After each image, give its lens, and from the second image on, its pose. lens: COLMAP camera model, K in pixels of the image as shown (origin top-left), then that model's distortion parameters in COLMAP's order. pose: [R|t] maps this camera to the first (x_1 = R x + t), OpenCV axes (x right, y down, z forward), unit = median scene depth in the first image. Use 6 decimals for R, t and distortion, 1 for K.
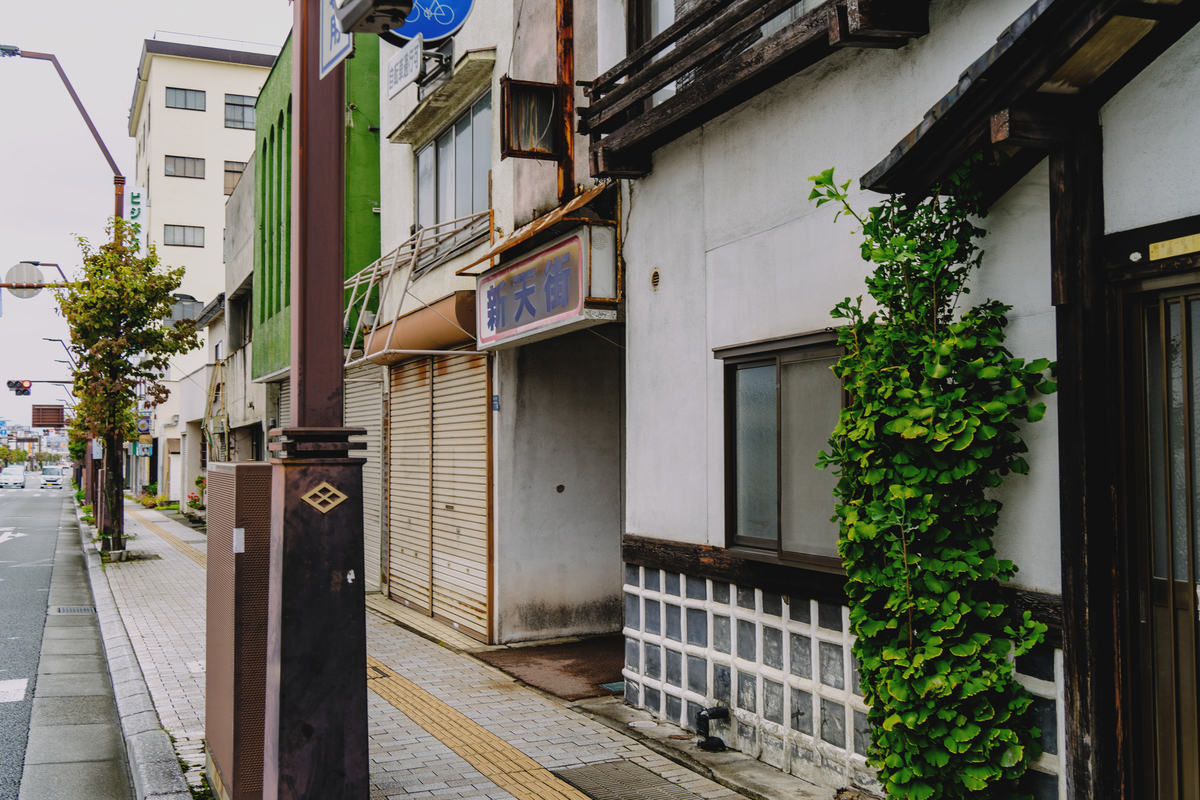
lens RADIAL K [[1200.6, 0, 600.0], [0, 1200.6, 400.0], [0, 0, 1]] dist [-0.003832, -0.002633]
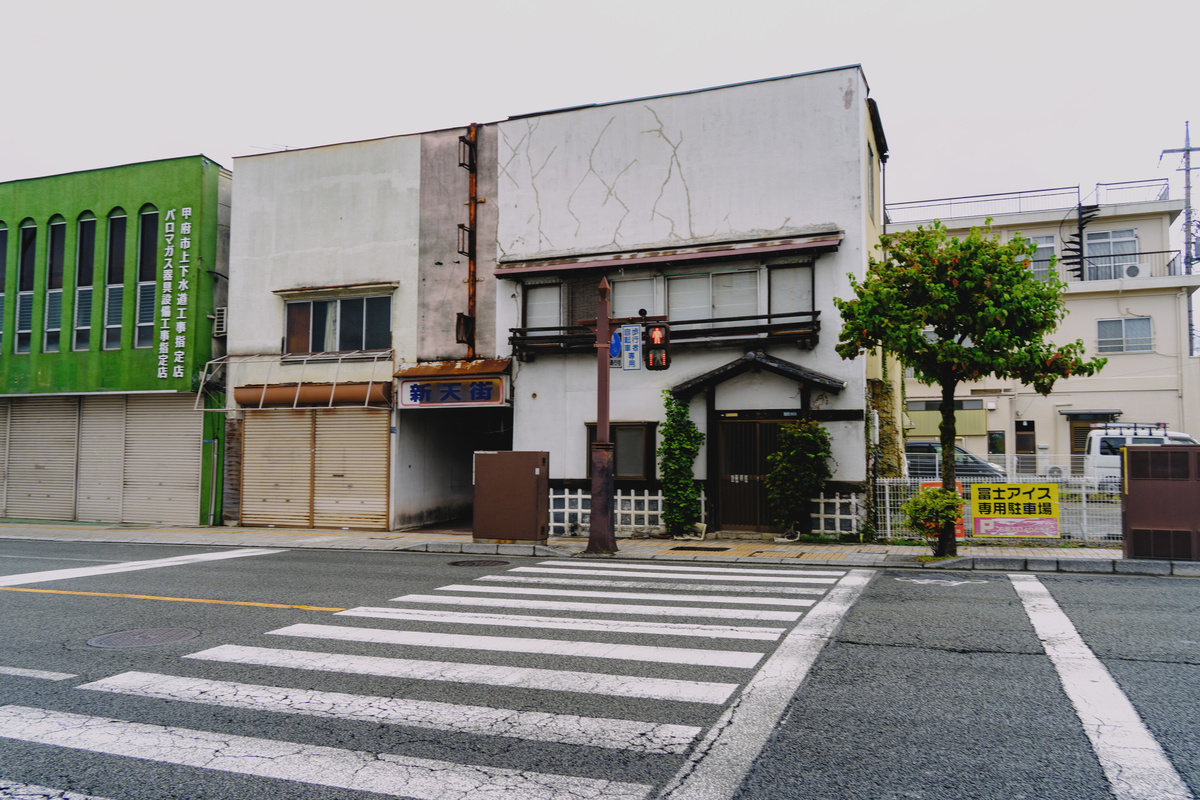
lens RADIAL K [[1002.5, 0, 566.6], [0, 1002.5, 374.5], [0, 0, 1]] dist [-0.000226, -0.000716]
pose [[0.724106, 0.068361, 0.686292, -1.964207], [-0.038259, 0.997525, -0.058996, -0.005345], [-0.688627, 0.016463, 0.724929, -1.111060]]
